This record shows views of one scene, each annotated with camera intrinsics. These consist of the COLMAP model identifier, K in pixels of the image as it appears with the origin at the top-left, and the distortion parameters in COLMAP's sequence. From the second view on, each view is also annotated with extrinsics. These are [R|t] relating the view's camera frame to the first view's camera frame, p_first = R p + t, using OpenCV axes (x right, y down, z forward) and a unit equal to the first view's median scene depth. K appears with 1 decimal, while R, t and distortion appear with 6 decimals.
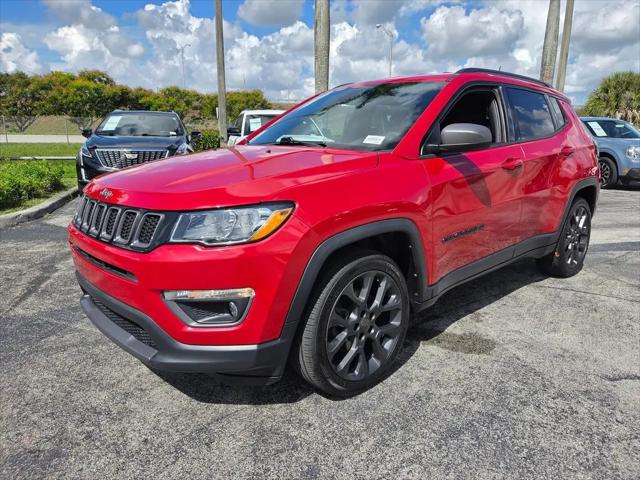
lens RADIAL K [[457.2, 0, 316.8], [0, 457.2, 243.8], [0, 0, 1]] dist [0.053920, -0.044813]
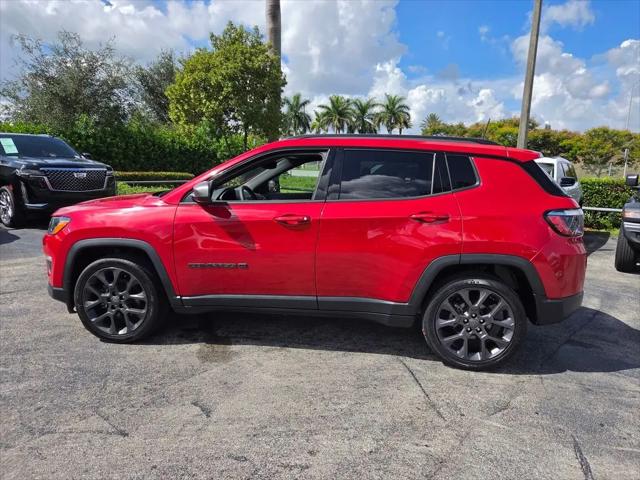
lens RADIAL K [[457.2, 0, 329.1], [0, 457.2, 241.9], [0, 0, 1]] dist [0.053920, -0.044813]
pose [[0.633760, 0.139478, -0.760851, 1.014743], [-0.206254, 0.978469, 0.007570, -0.112582], [0.745525, 0.152131, 0.648882, 0.261826]]
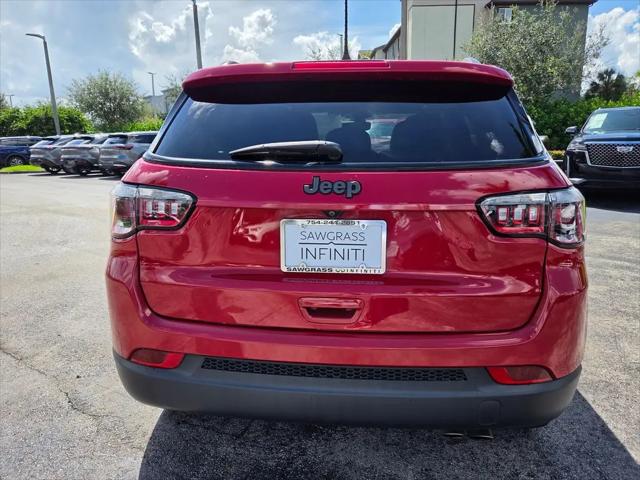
lens RADIAL K [[457.2, 0, 330.6], [0, 457.2, 245.1], [0, 0, 1]] dist [0.053920, -0.044813]
pose [[-0.749349, 0.149378, -0.645106, 0.780964], [-0.145723, 0.913139, 0.380713, -0.381204], [0.645942, 0.379294, -0.662491, 1.519274]]
